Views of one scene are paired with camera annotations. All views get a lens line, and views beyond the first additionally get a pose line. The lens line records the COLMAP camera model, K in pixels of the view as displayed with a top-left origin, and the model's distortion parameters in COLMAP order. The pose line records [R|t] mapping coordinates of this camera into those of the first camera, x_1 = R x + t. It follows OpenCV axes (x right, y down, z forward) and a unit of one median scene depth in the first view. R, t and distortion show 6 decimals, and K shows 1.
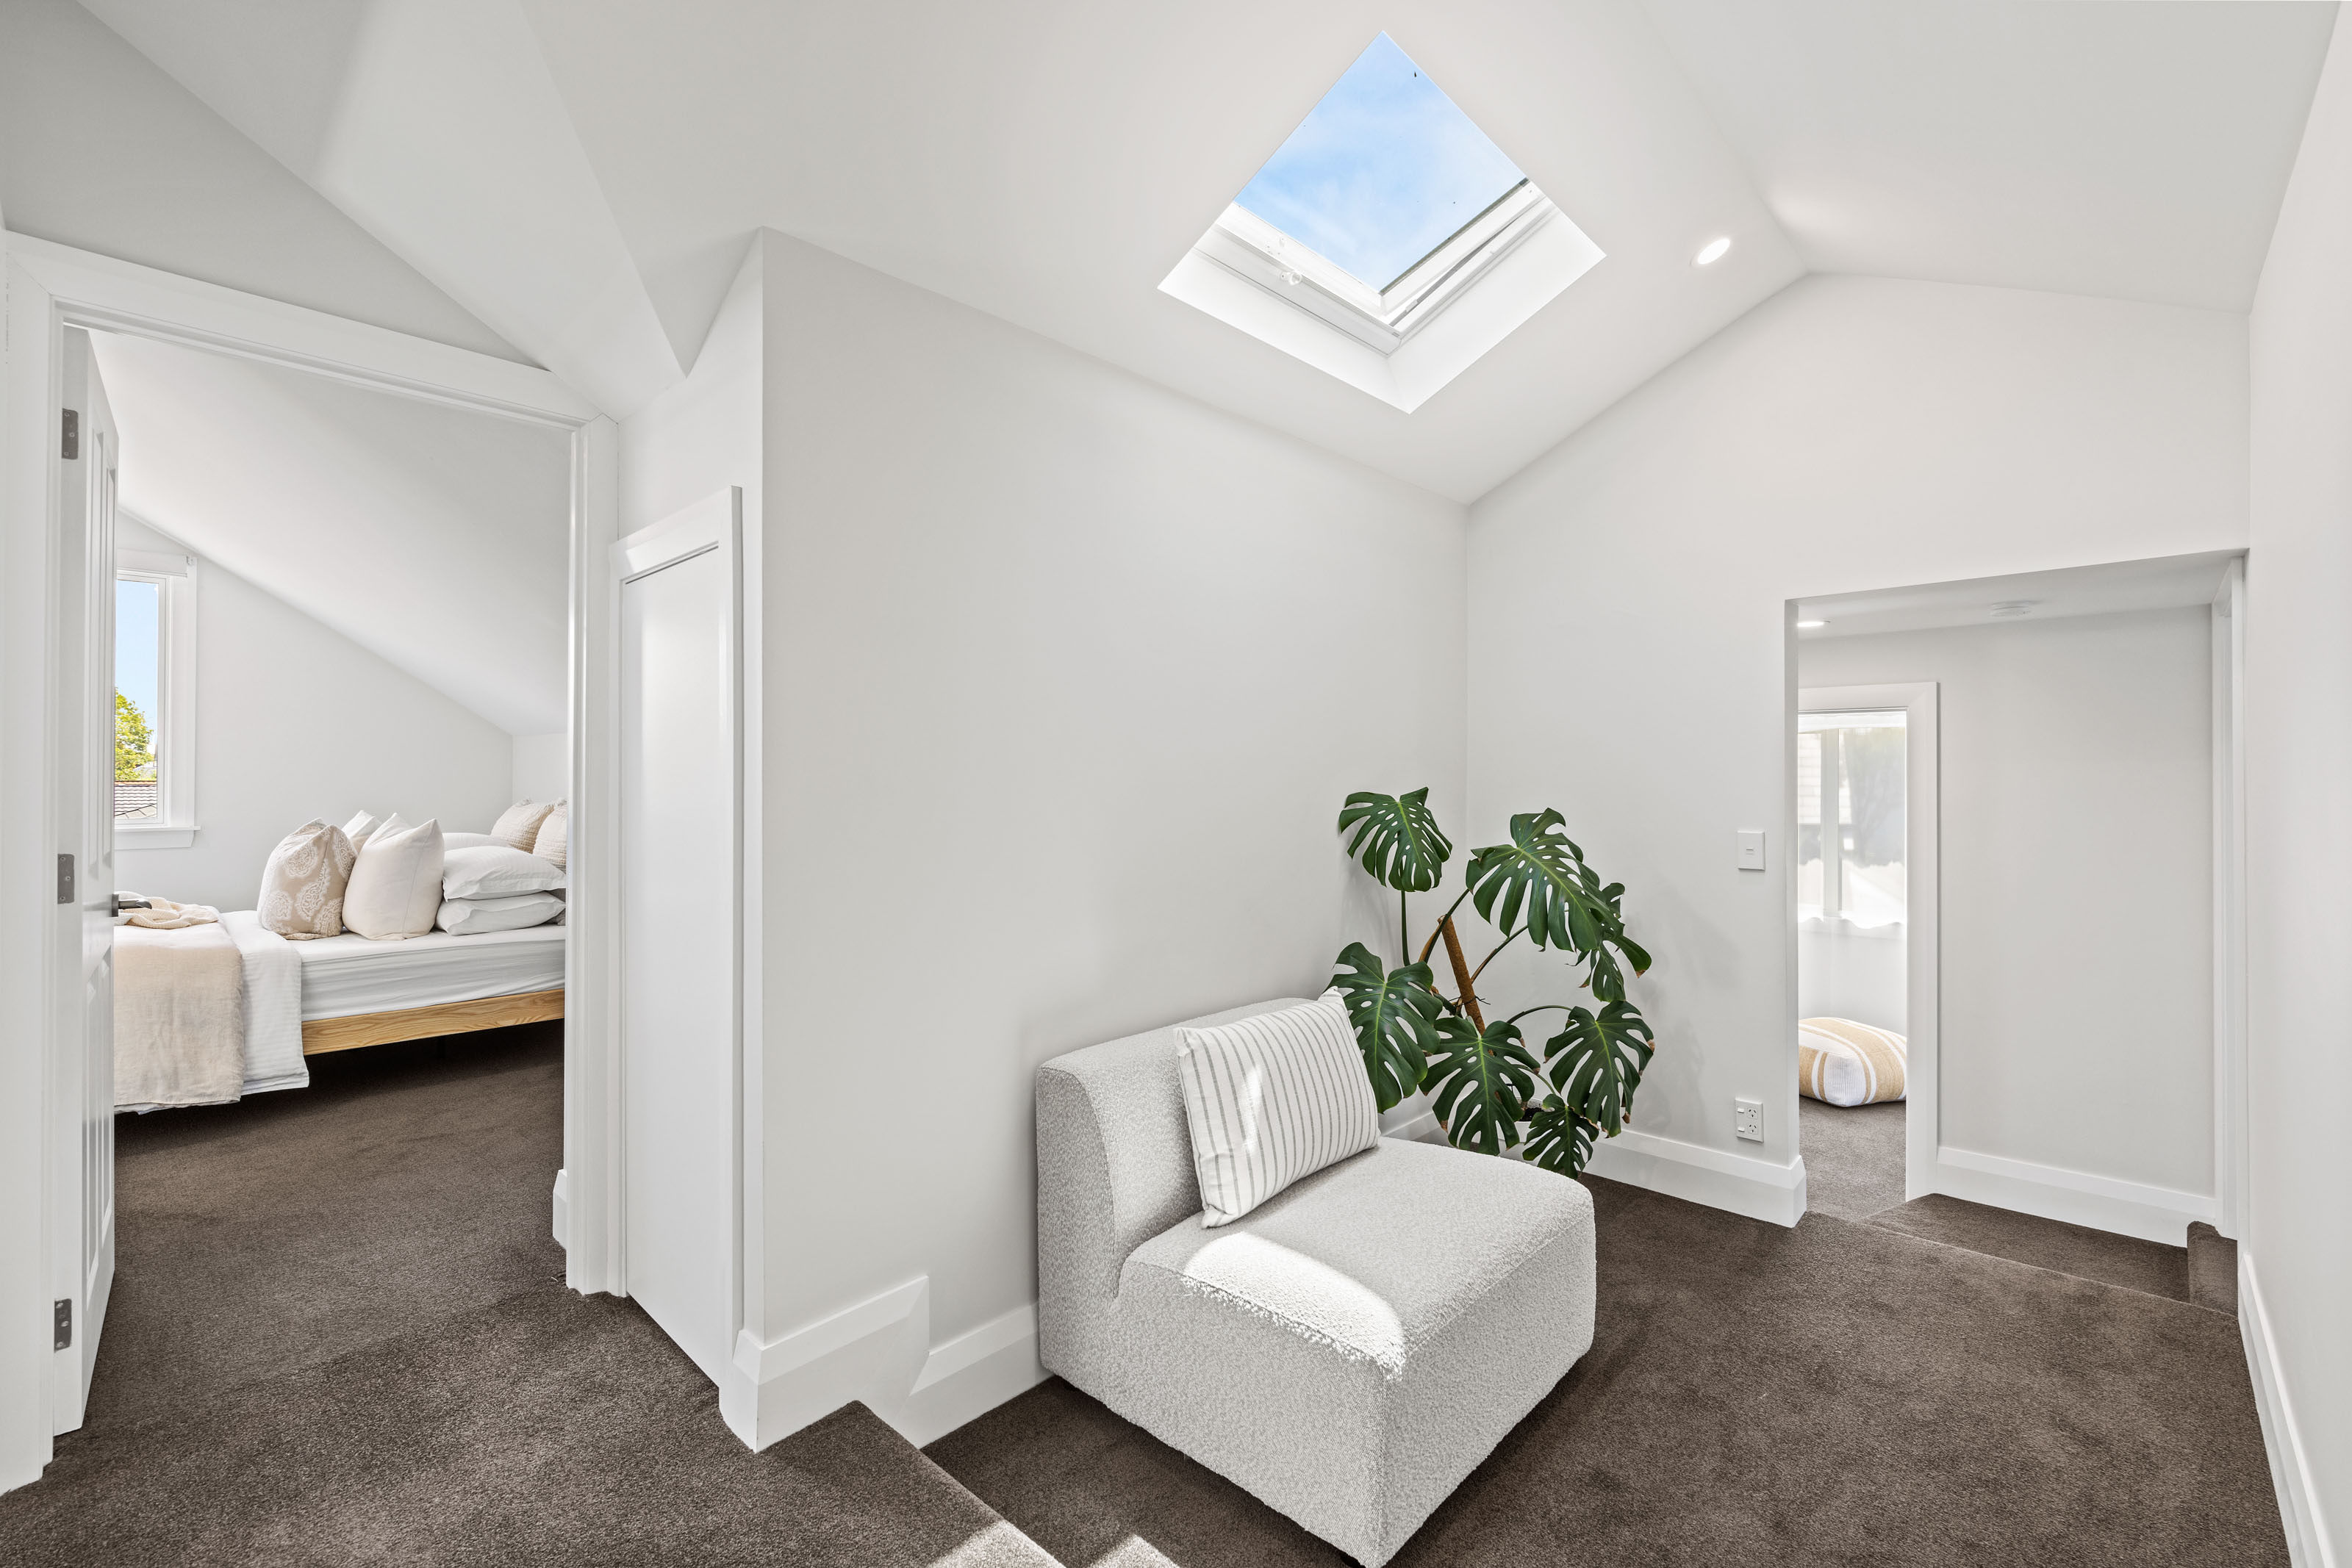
lens RADIAL K [[1030.0, 0, 1186.6], [0, 1030.0, 776.8], [0, 0, 1]] dist [0.007805, -0.002297]
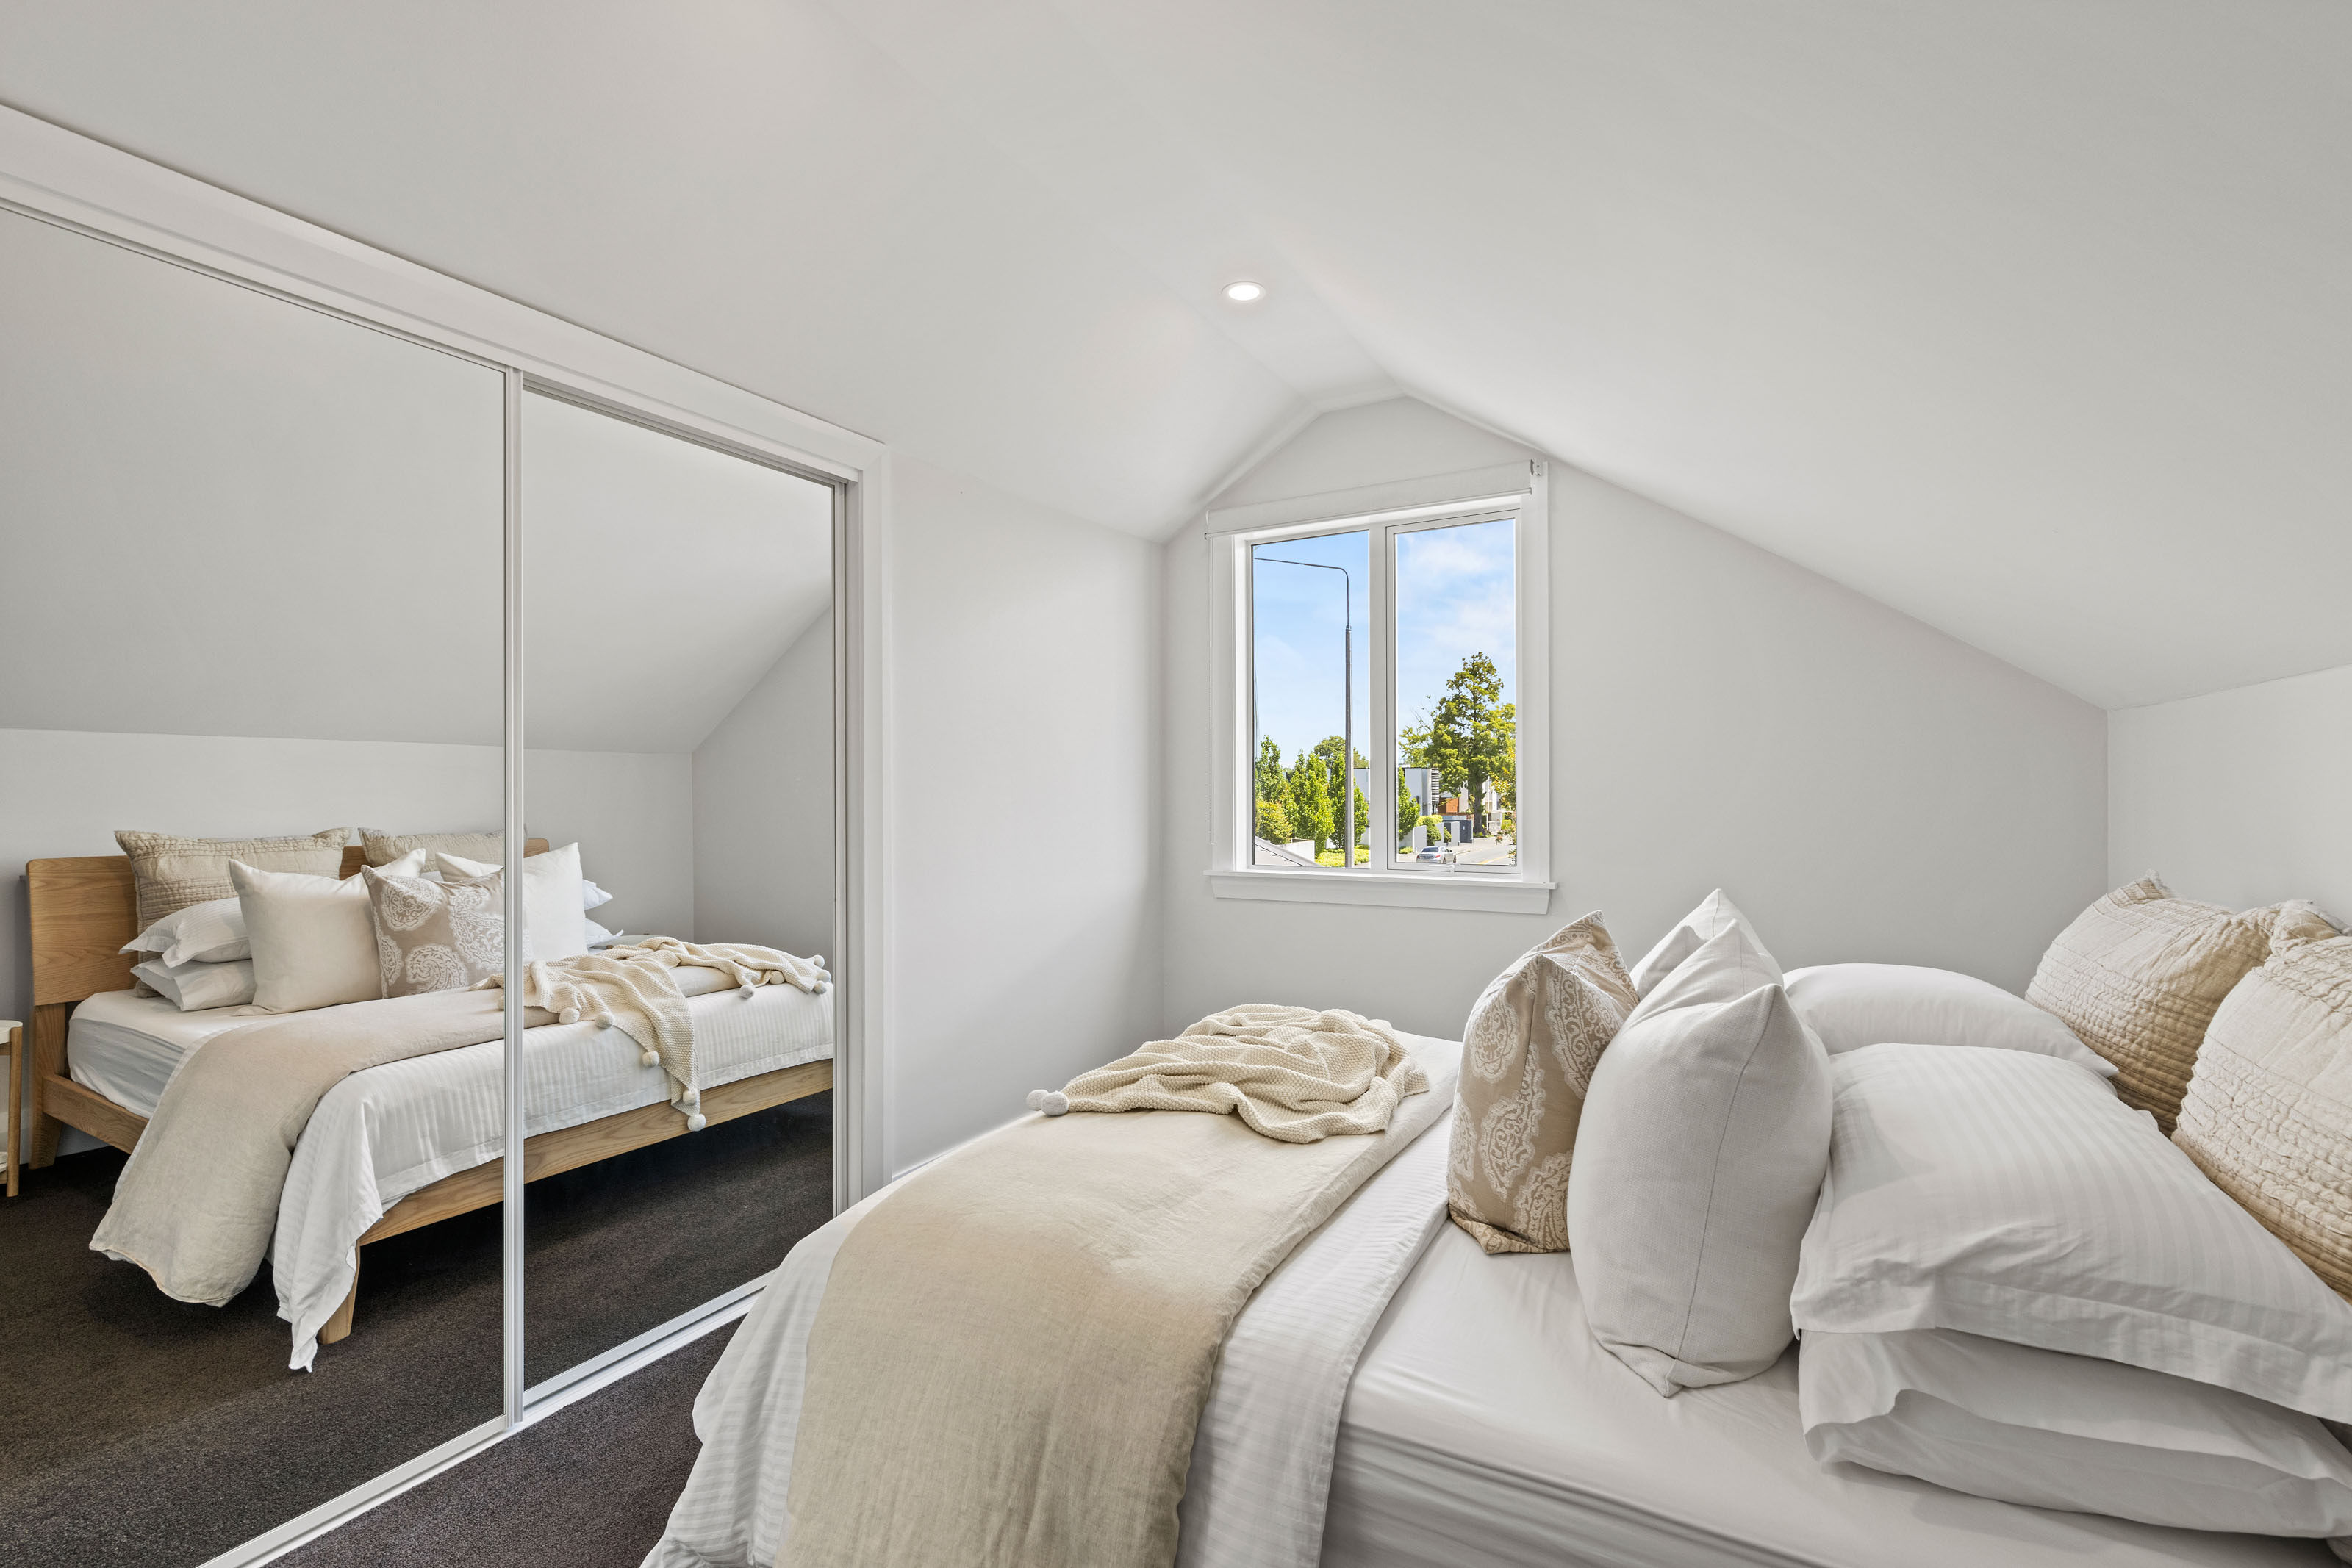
lens RADIAL K [[1030.0, 0, 1188.5], [0, 1030.0, 784.1], [0, 0, 1]] dist [0.007805, -0.002297]
pose [[0.255779, -0.009927, -0.966684, -0.501785], [0.002931, 0.999951, -0.009493, -0.010678], [0.966731, -0.000405, 0.255795, 0.781112]]
